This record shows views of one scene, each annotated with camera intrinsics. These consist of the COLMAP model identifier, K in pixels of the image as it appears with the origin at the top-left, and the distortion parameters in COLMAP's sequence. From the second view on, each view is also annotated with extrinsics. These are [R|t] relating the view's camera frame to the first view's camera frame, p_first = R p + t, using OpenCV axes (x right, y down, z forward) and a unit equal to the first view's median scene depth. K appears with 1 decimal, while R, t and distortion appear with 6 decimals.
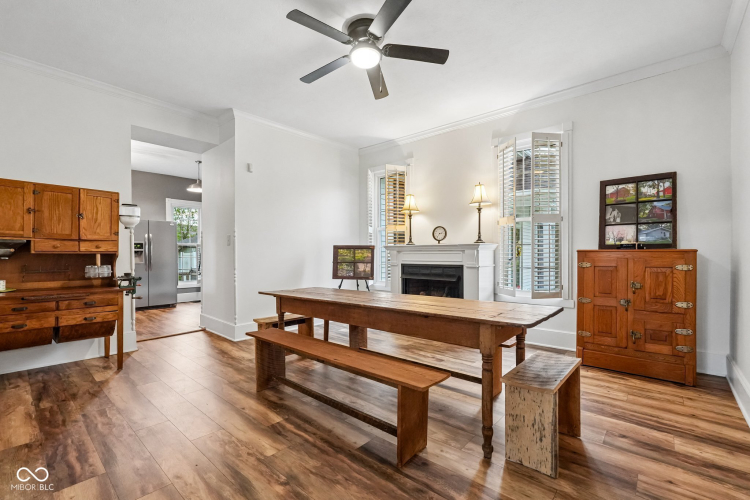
lens RADIAL K [[331.6, 0, 380.4], [0, 331.6, 251.8], [0, 0, 1]] dist [-0.014895, 0.006667]
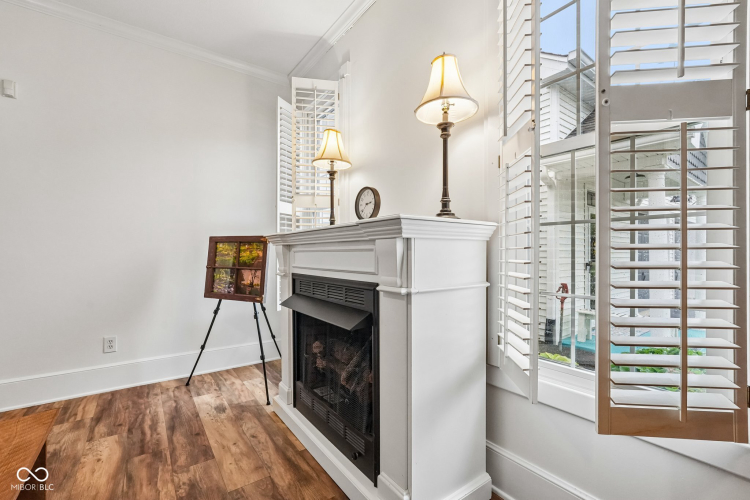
lens RADIAL K [[331.6, 0, 378.6], [0, 331.6, 250.7], [0, 0, 1]] dist [-0.014895, 0.006667]
pose [[0.971165, -0.000510, -0.238410, 0.289054], [0.000719, 0.999999, 0.000788, 0.004289], [0.238409, -0.000937, 0.971164, 0.581225]]
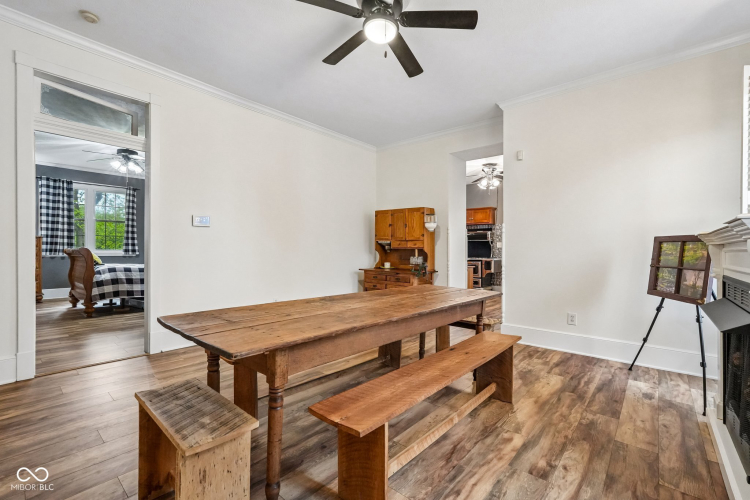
lens RADIAL K [[331.6, 0, 370.7], [0, 331.6, 249.4], [0, 0, 1]] dist [-0.014895, 0.006667]
pose [[-0.012572, 0.001702, -0.999920, 0.481963], [-0.003649, 0.999992, 0.001748, 0.003915], [0.999914, 0.003671, -0.012566, 0.559014]]
